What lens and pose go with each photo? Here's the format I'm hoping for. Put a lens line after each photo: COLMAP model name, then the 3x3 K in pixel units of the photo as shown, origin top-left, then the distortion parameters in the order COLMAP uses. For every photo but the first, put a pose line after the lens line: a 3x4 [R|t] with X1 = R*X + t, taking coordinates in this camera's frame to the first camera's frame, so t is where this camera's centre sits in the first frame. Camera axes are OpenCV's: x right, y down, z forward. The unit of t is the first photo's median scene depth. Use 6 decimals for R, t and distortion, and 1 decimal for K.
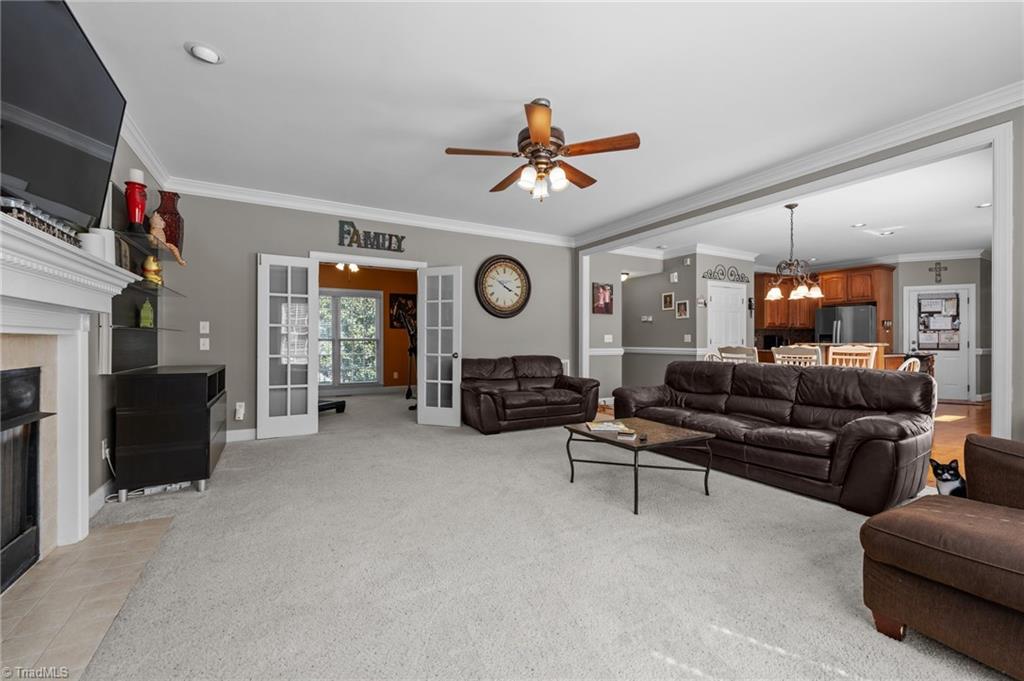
lens RADIAL K [[422.7, 0, 509.8], [0, 422.7, 338.9], [0, 0, 1]] dist [0.001540, -0.000115]
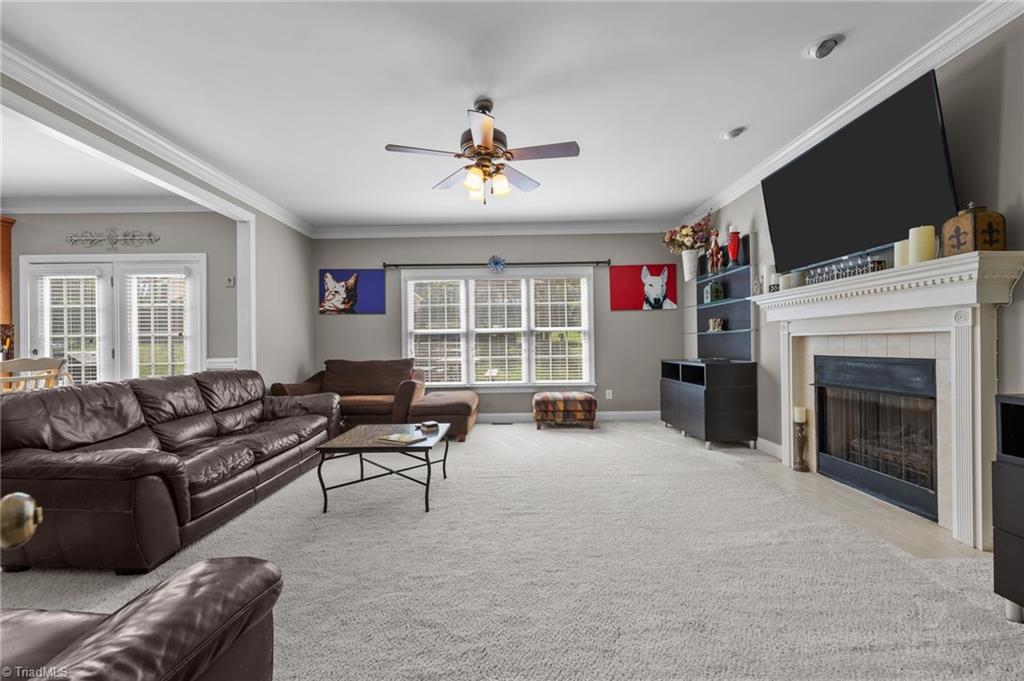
lens RADIAL K [[422.7, 0, 516.6], [0, 422.7, 346.0], [0, 0, 1]] dist [0.001540, -0.000115]
pose [[-0.880918, 0.010080, 0.473161, -0.269026], [0.008620, 0.999949, -0.005254, 0.011096], [-0.473190, -0.000550, -0.880960, 1.093423]]
